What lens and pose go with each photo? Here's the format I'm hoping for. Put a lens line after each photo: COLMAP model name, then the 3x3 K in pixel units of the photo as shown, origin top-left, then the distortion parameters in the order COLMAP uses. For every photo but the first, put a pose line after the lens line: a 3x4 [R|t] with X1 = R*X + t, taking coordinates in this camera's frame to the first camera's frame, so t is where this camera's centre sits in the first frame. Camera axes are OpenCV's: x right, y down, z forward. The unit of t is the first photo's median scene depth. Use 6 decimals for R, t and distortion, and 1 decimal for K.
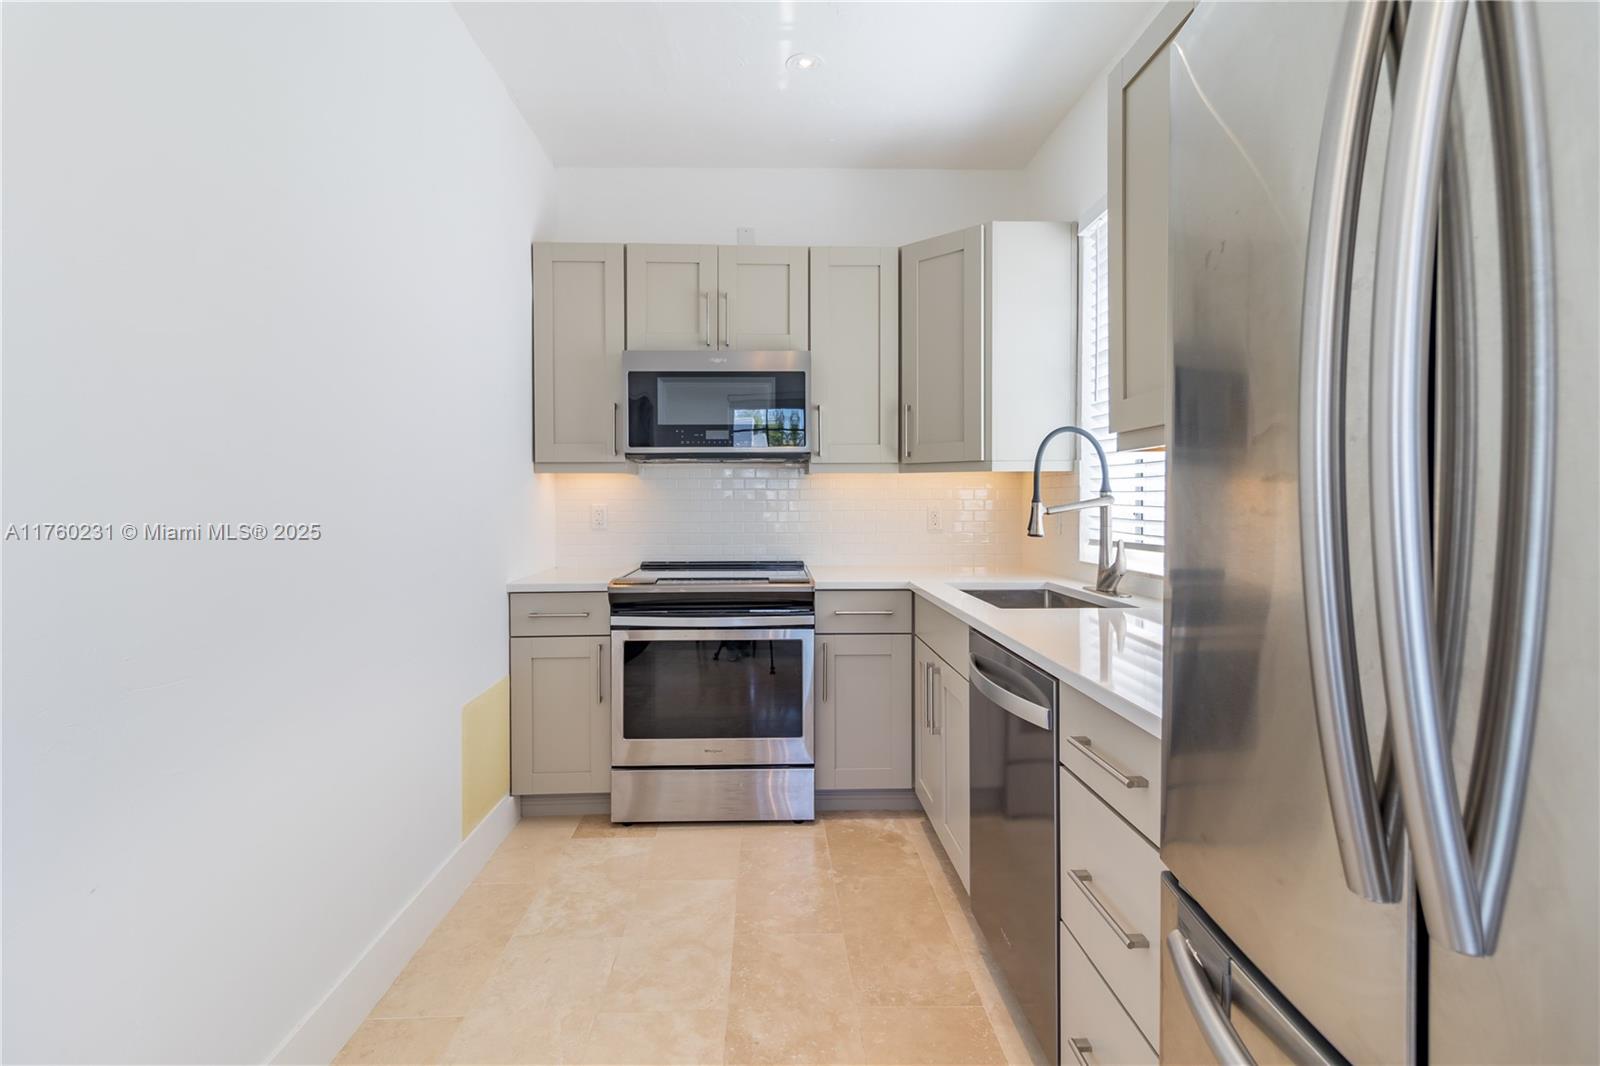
lens RADIAL K [[751.4, 0, 766.3], [0, 751.4, 494.4], [0, 0, 1]] dist [0.002631, 0.000648]
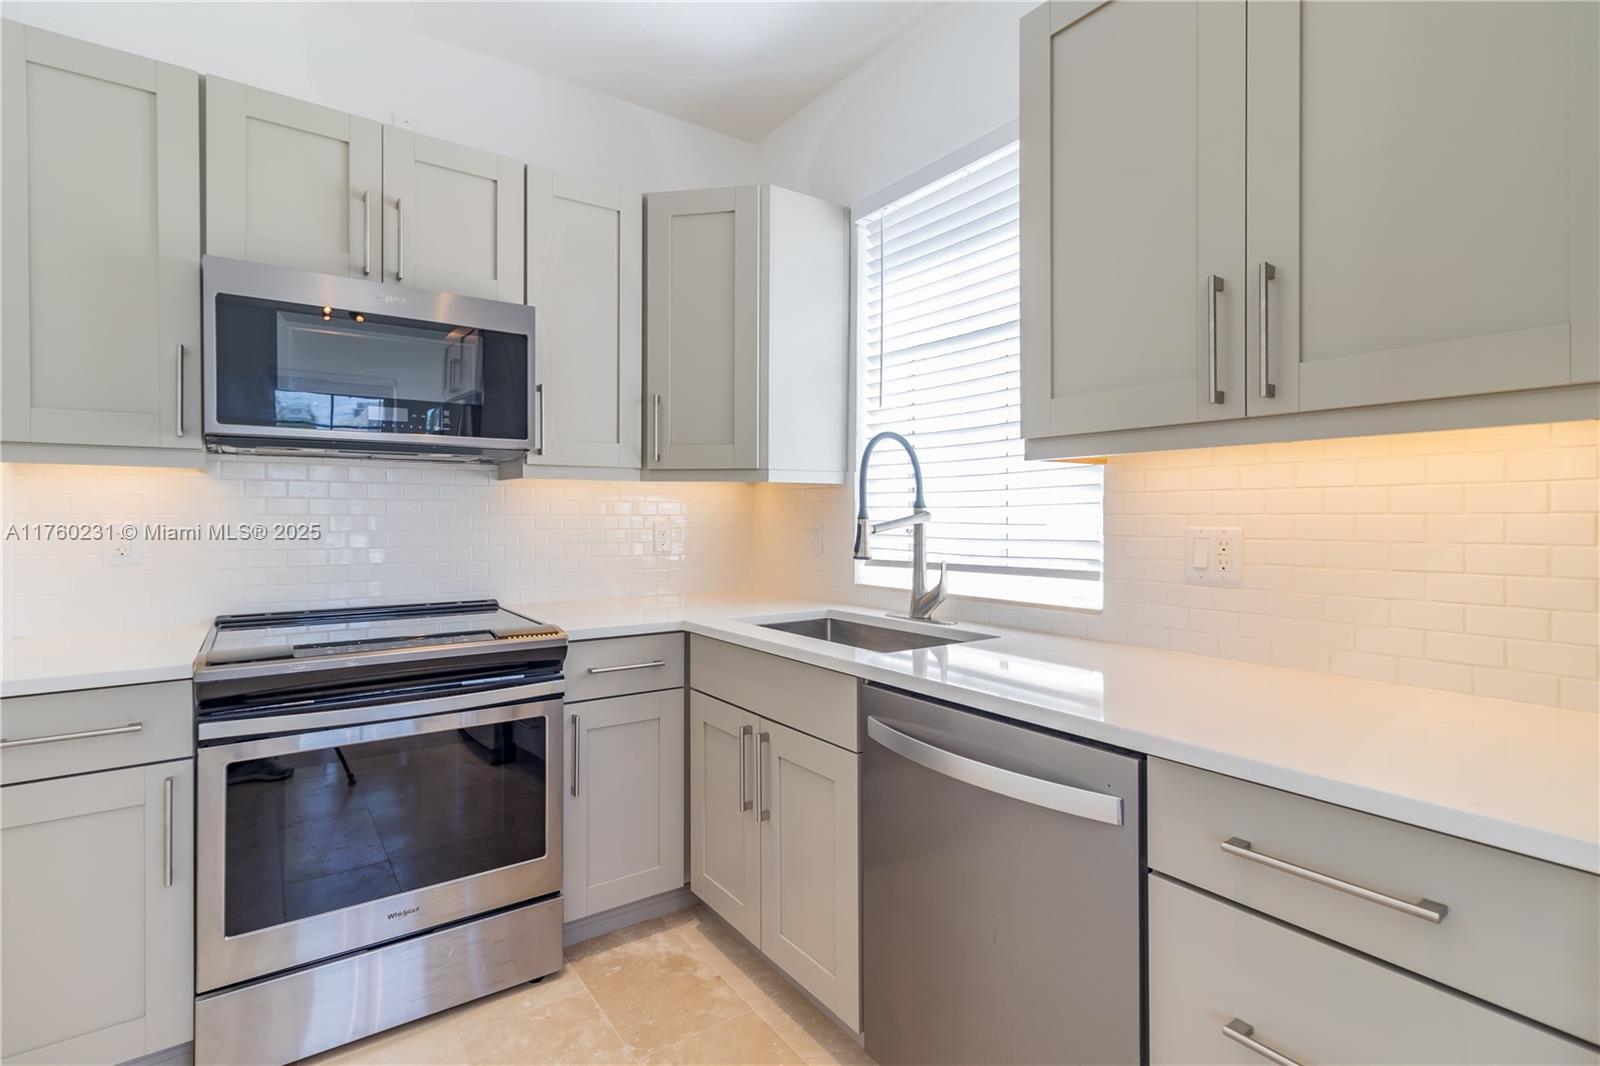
lens RADIAL K [[766.5, 0, 797.2], [0, 766.5, 512.3], [0, 0, 1]] dist [0.001837, 0.000225]
pose [[0.825658, 0.005946, 0.564139, -0.160032], [-0.007685, 0.999970, 0.000707, 0.002338], [-0.564118, -0.004919, 0.825679, 0.280248]]
